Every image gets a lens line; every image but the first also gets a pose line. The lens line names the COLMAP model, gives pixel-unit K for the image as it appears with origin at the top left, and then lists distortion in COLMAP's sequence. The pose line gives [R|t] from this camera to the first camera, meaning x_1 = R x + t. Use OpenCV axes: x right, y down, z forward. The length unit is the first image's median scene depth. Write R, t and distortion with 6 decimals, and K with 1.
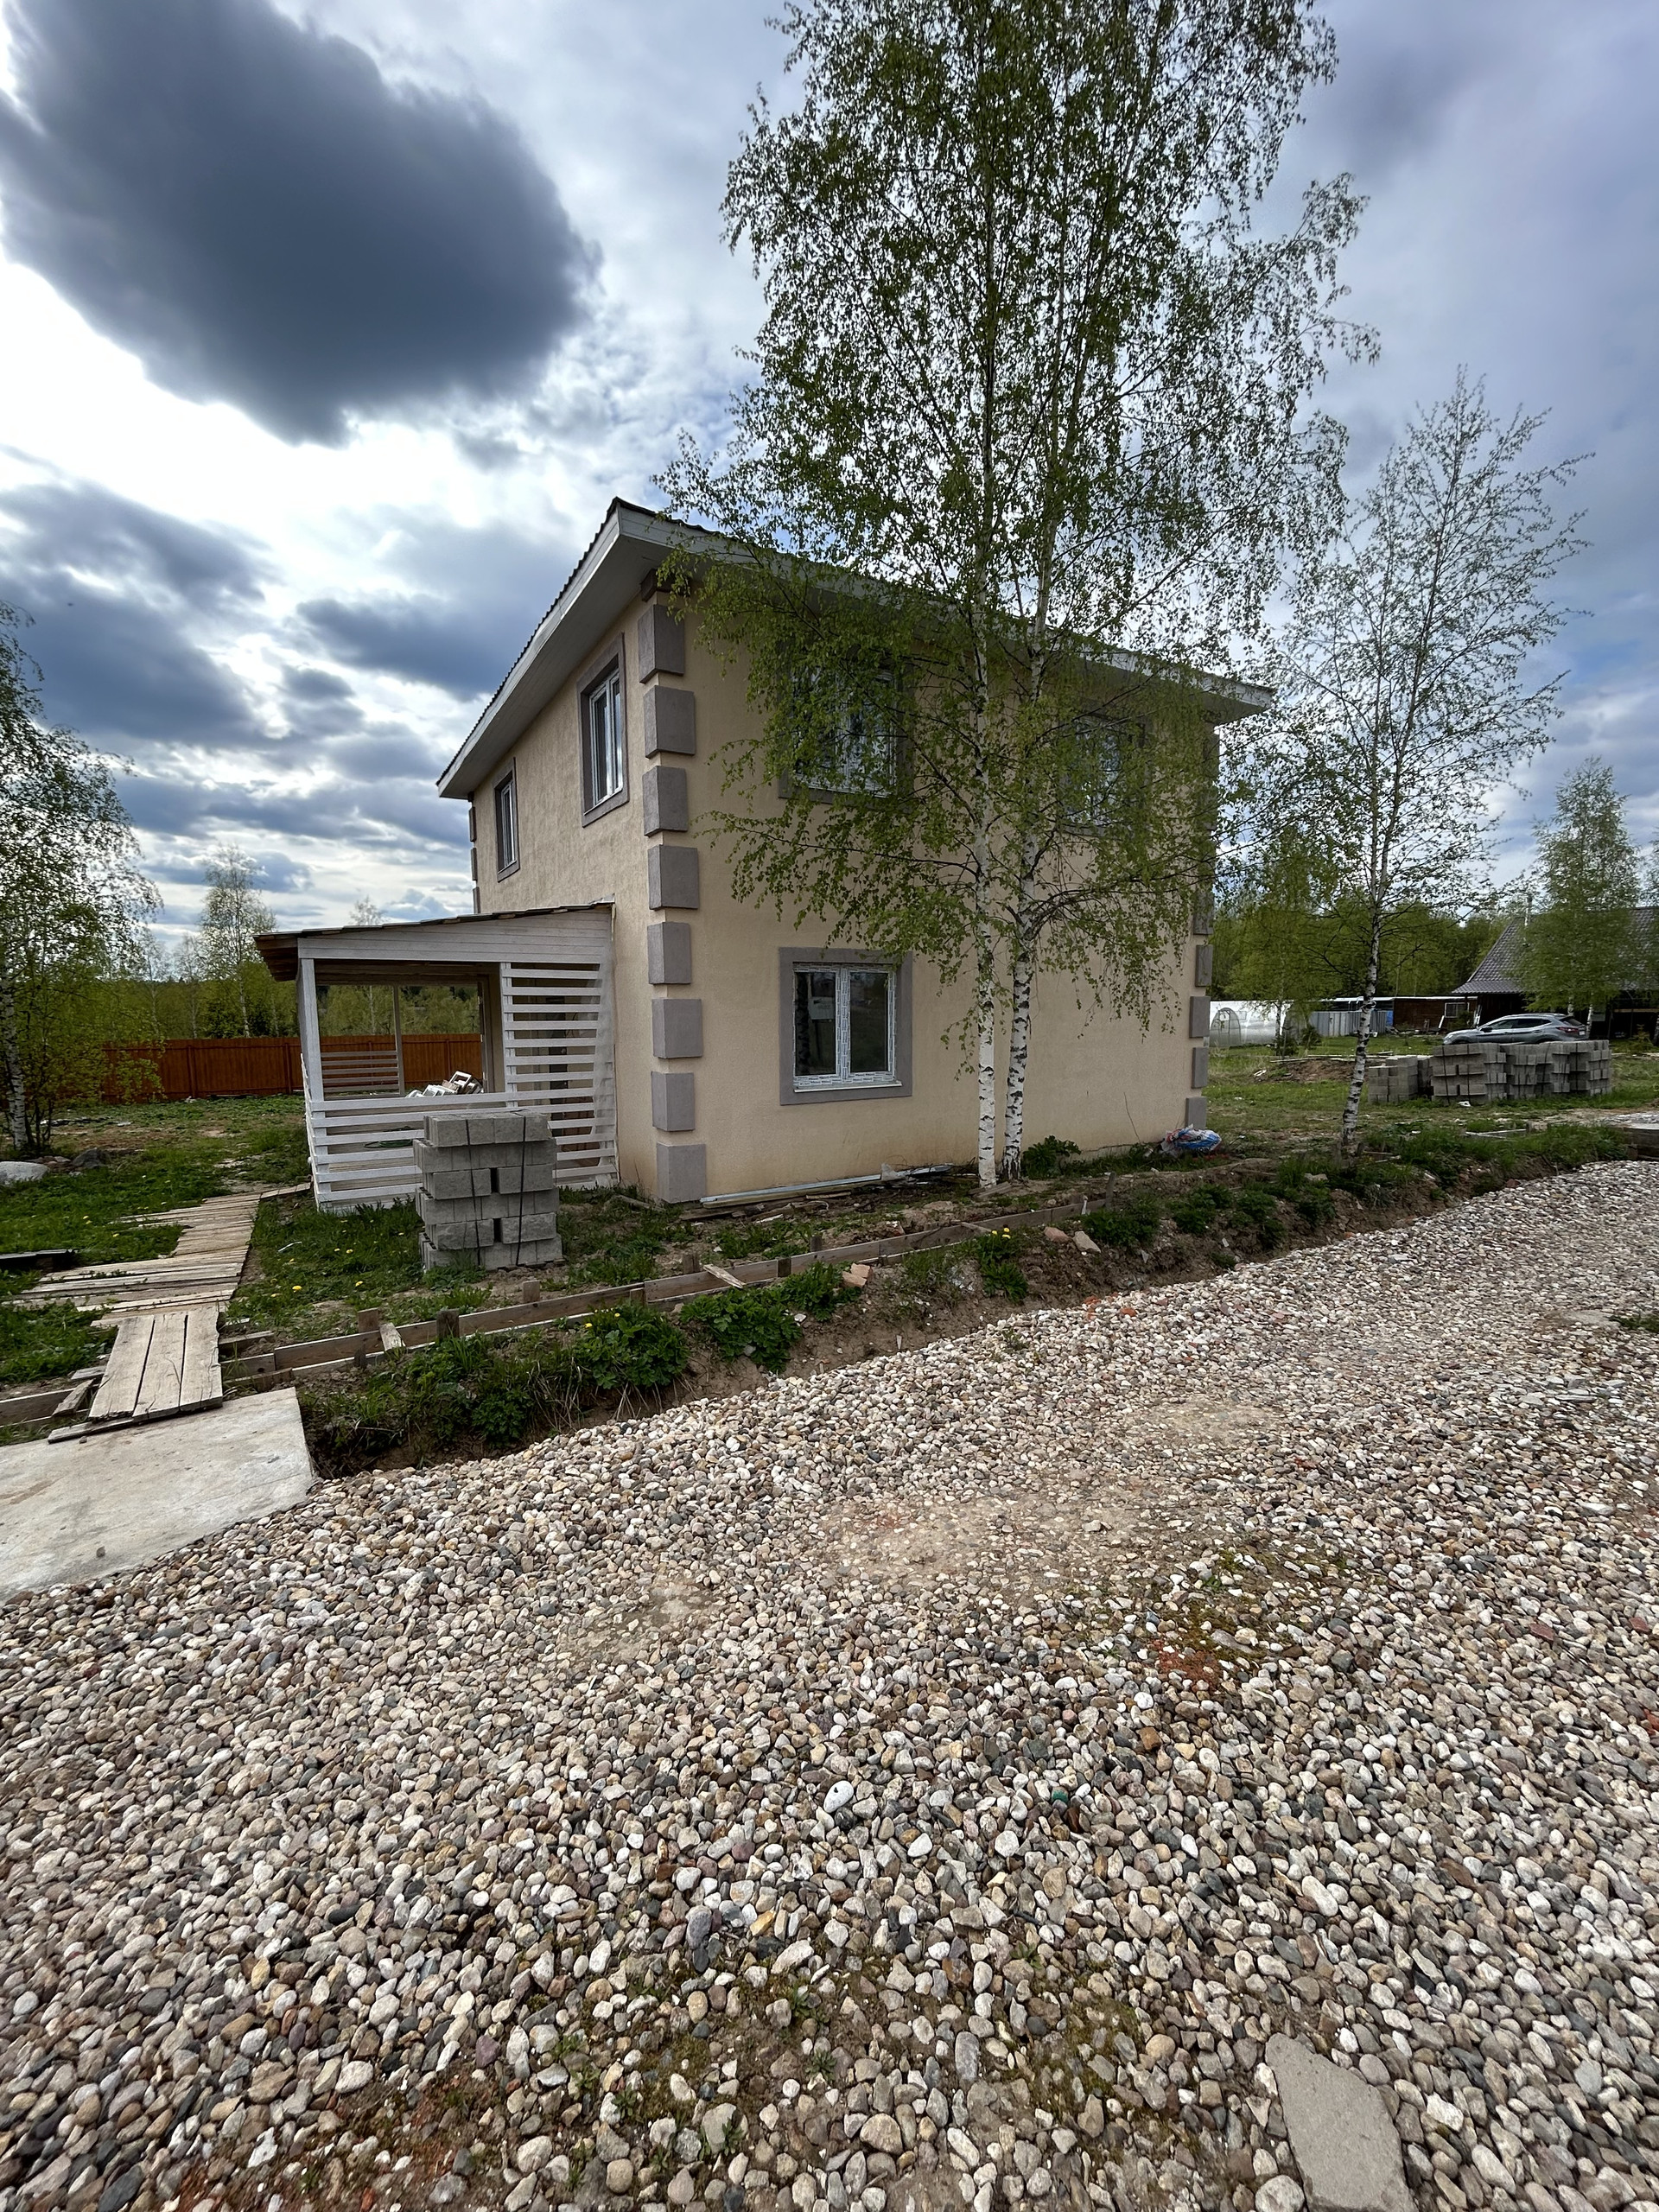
lens RADIAL K [[885.1, 0, 836.5], [0, 885.1, 1112.1], [0, 0, 1]] dist [0.001896, 0.000157]
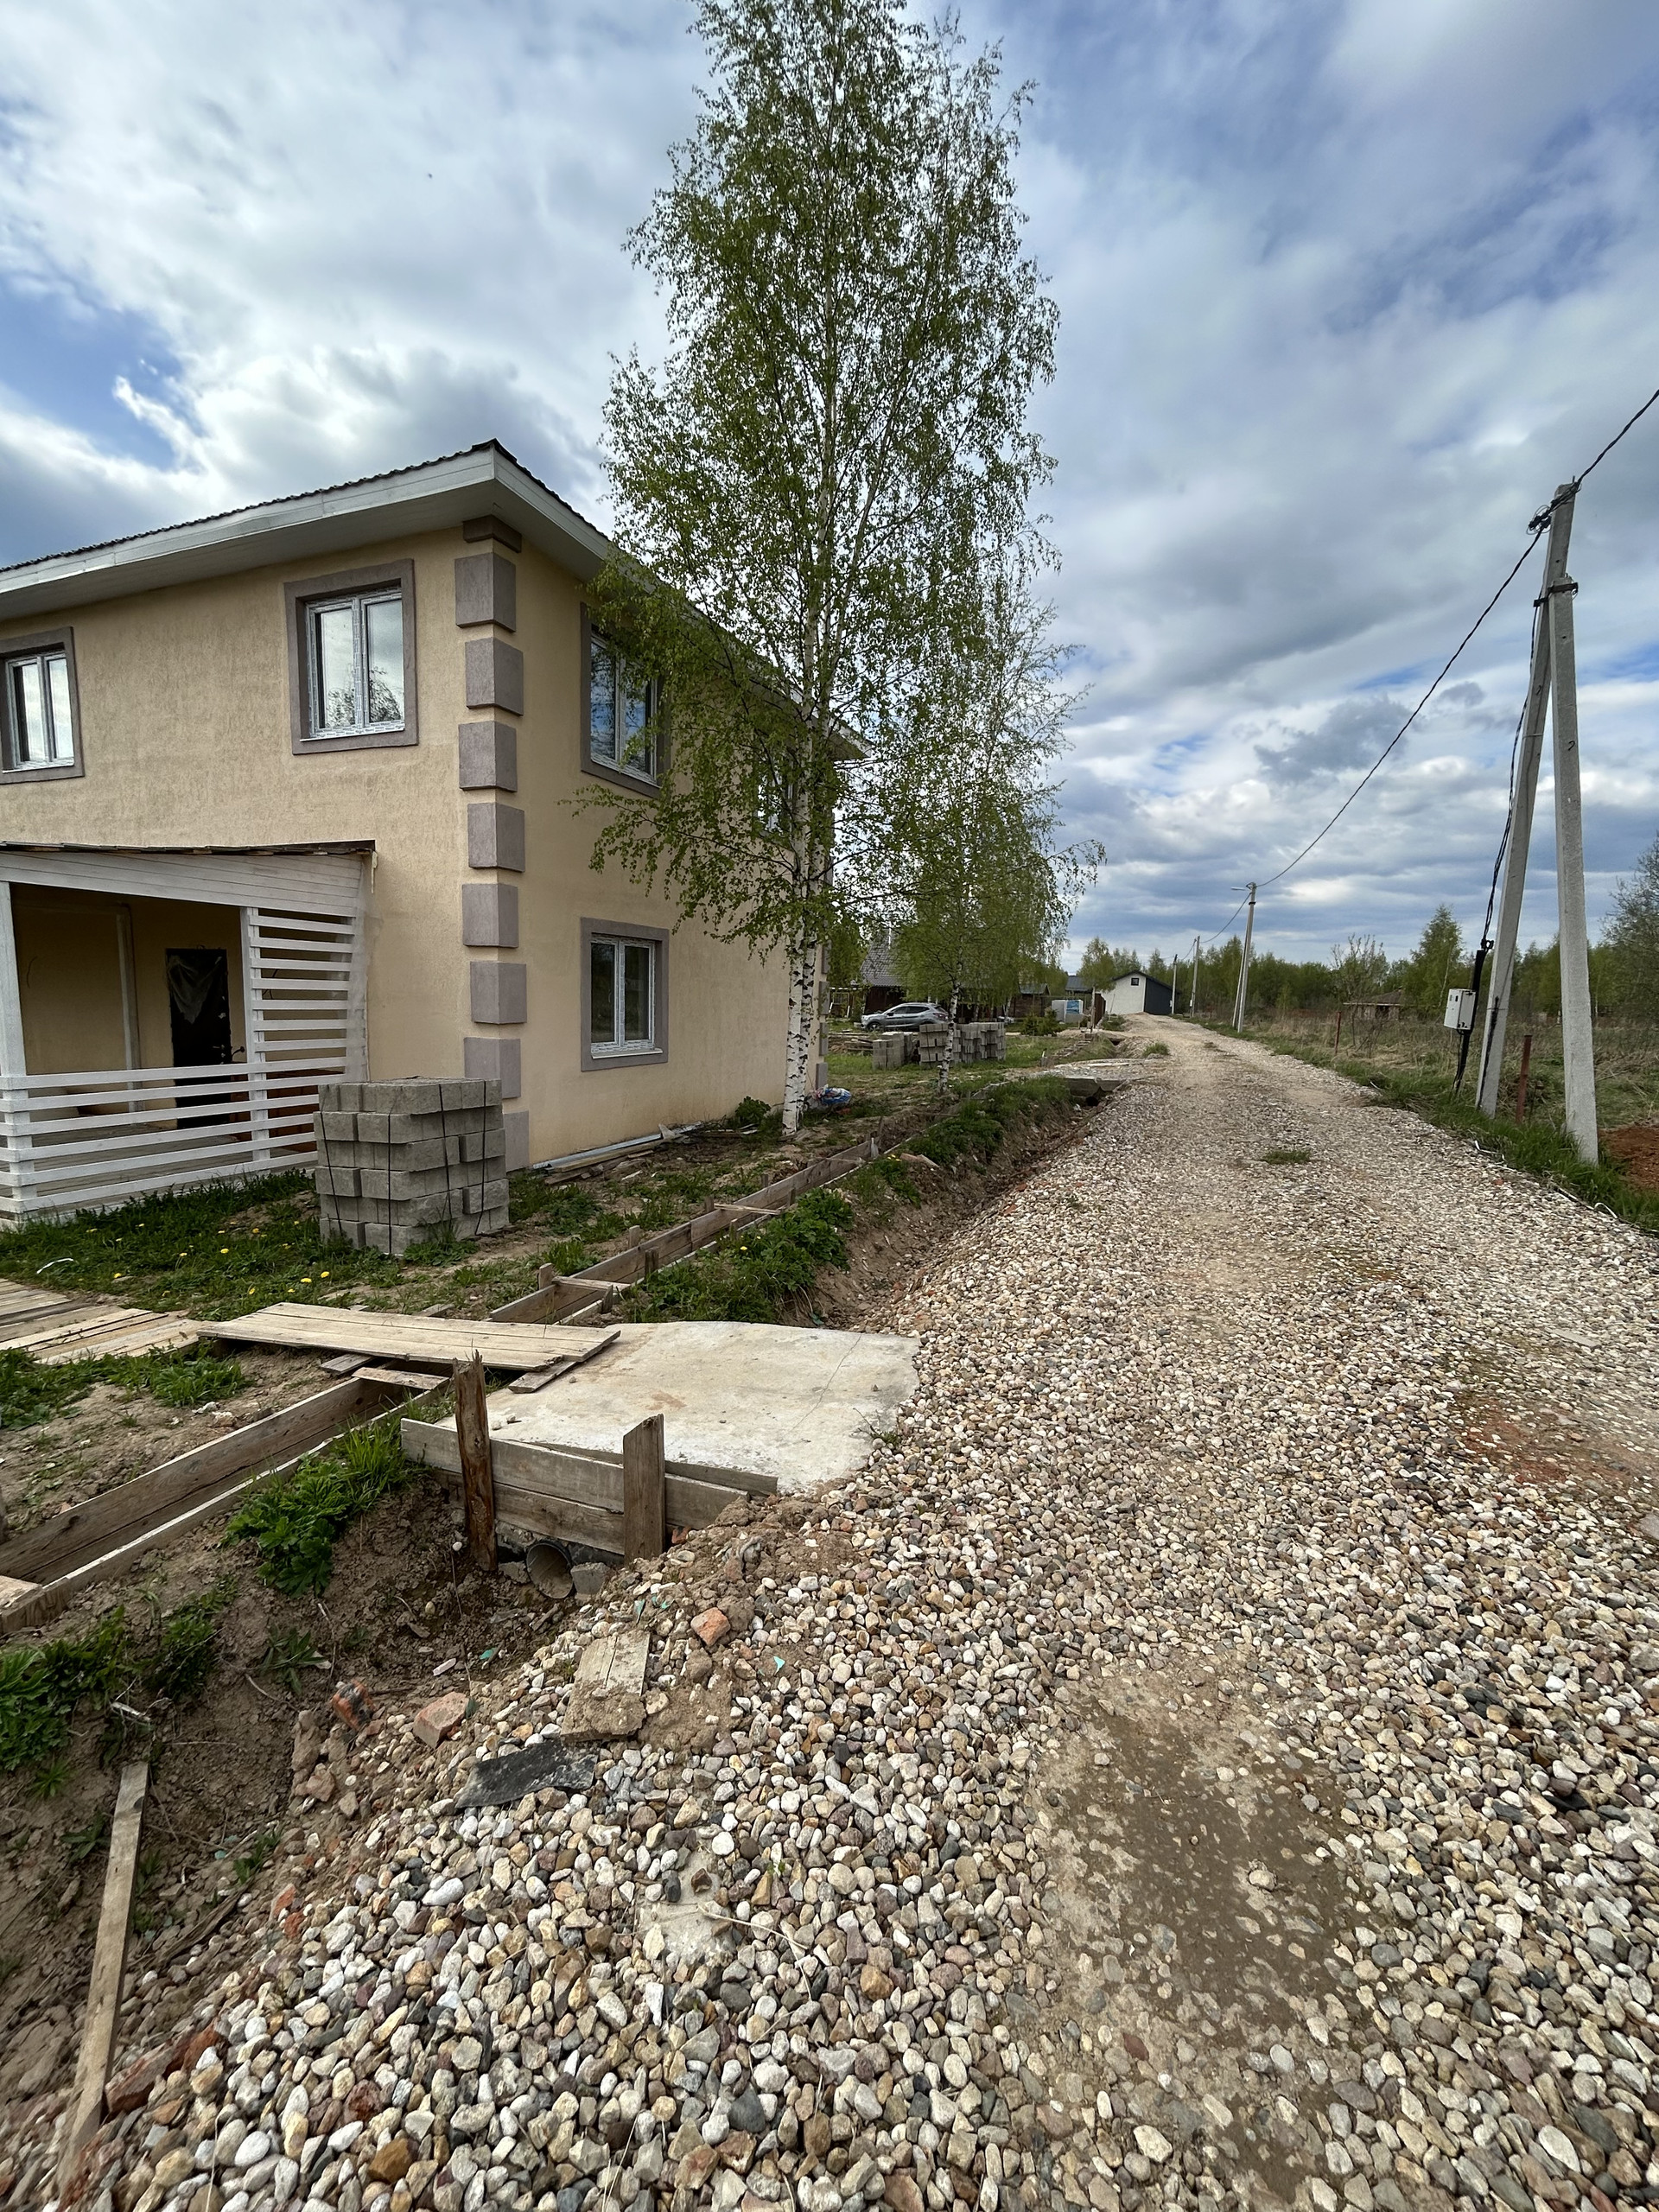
lens RADIAL K [[885.1, 0, 832.5], [0, 885.1, 1108.0], [0, 0, 1]] dist [0.001896, 0.000157]
pose [[0.803629, -0.044123, 0.593492, -0.494917], [0.031720, 0.999006, 0.031320, 0.013357], [-0.594284, -0.006344, 0.804230, -0.001765]]
